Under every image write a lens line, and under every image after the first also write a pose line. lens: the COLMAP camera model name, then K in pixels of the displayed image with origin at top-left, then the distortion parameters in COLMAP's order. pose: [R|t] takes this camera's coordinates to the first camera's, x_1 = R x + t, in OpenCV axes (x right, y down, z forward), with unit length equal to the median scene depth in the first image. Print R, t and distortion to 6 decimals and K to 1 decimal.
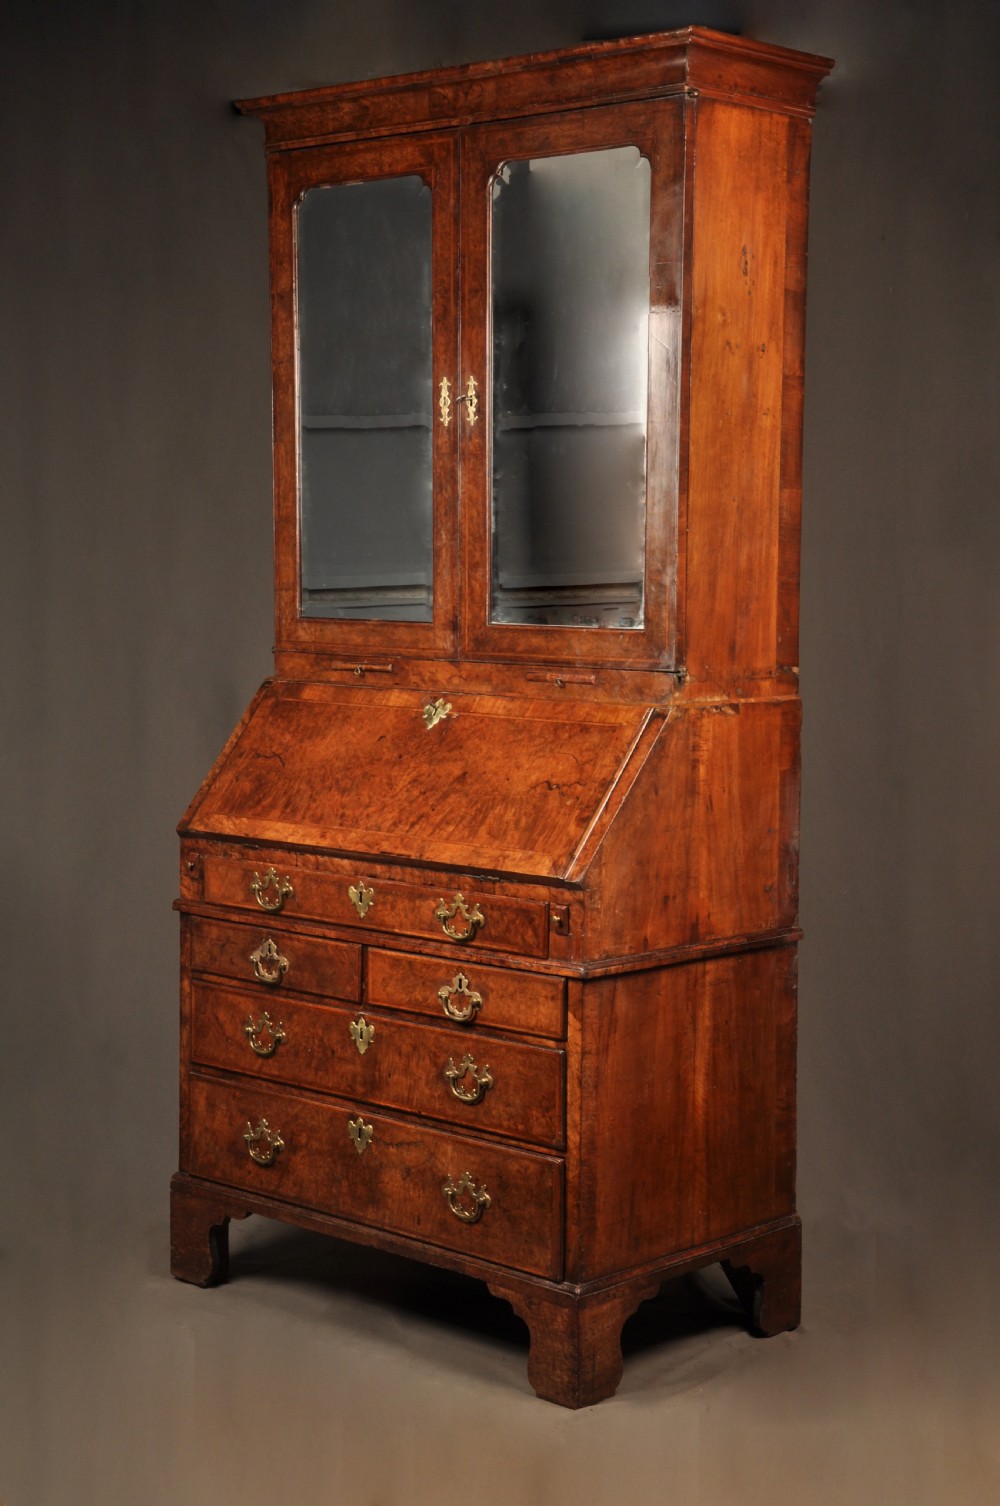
lens RADIAL K [[2526.2, 0, 507.9], [0, 2526.2, 668.9], [0, 0, 1]] dist [0.250137, 0.000000]
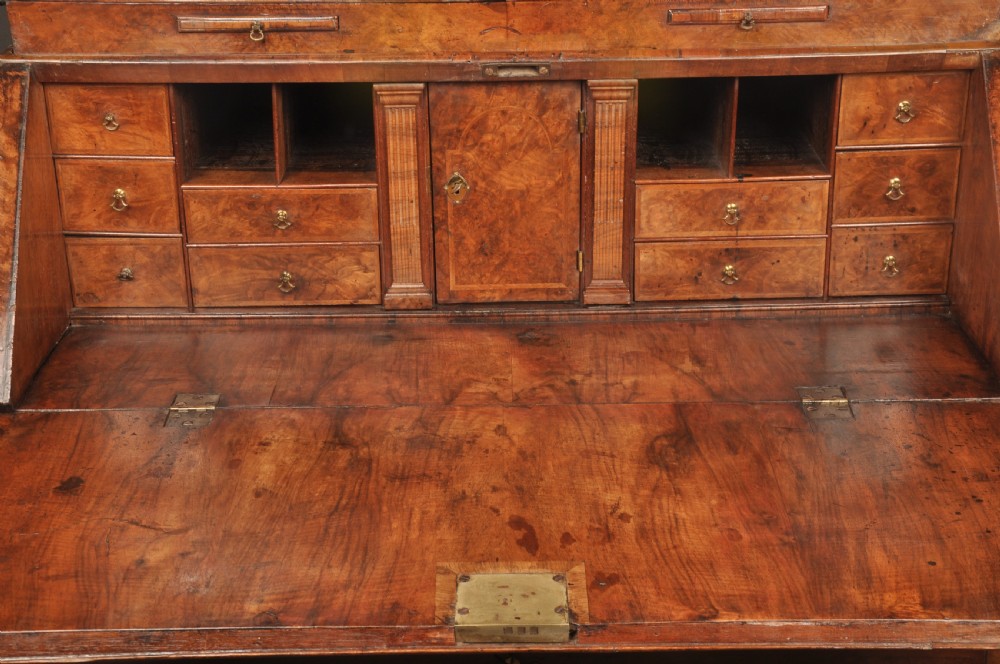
lens RADIAL K [[1612.7, 0, 498.8], [0, 1612.7, 332.9], [0, 0, 1]] dist [0.236814, 0.000000]
pose [[0.730666, -0.260782, 0.630968, -0.275521], [0.056288, 0.944040, 0.324994, -0.052352], [-0.680411, -0.201946, 0.704456, 0.754341]]
